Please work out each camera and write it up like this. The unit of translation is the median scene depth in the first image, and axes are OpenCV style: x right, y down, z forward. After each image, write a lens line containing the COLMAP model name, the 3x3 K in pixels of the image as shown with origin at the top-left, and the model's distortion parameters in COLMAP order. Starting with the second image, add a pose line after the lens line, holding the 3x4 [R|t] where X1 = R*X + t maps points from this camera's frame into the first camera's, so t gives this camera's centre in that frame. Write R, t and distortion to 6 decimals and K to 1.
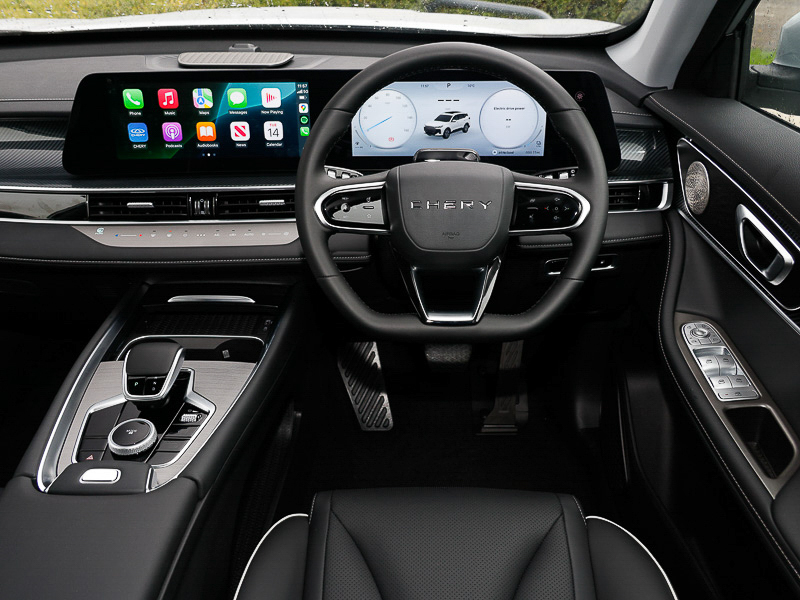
lens RADIAL K [[681.7, 0, 400.0], [0, 681.7, 300.0], [0, 0, 1]] dist [0.013102, -0.001178]
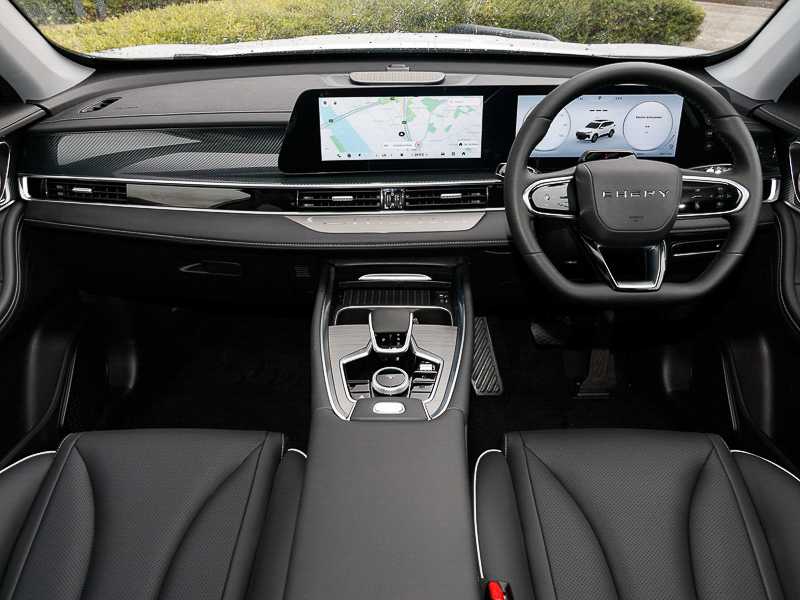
lens RADIAL K [[623.6, 0, 400.0], [0, 623.6, 300.0], [0, 0, 1]] dist [-0.000384, -0.005404]
pose [[0.999955, -0.004650, 0.008266, -0.290597], [0.004649, 0.999989, 0.000157, 0.040656], [-0.008266, -0.000119, 0.999966, -0.099896]]
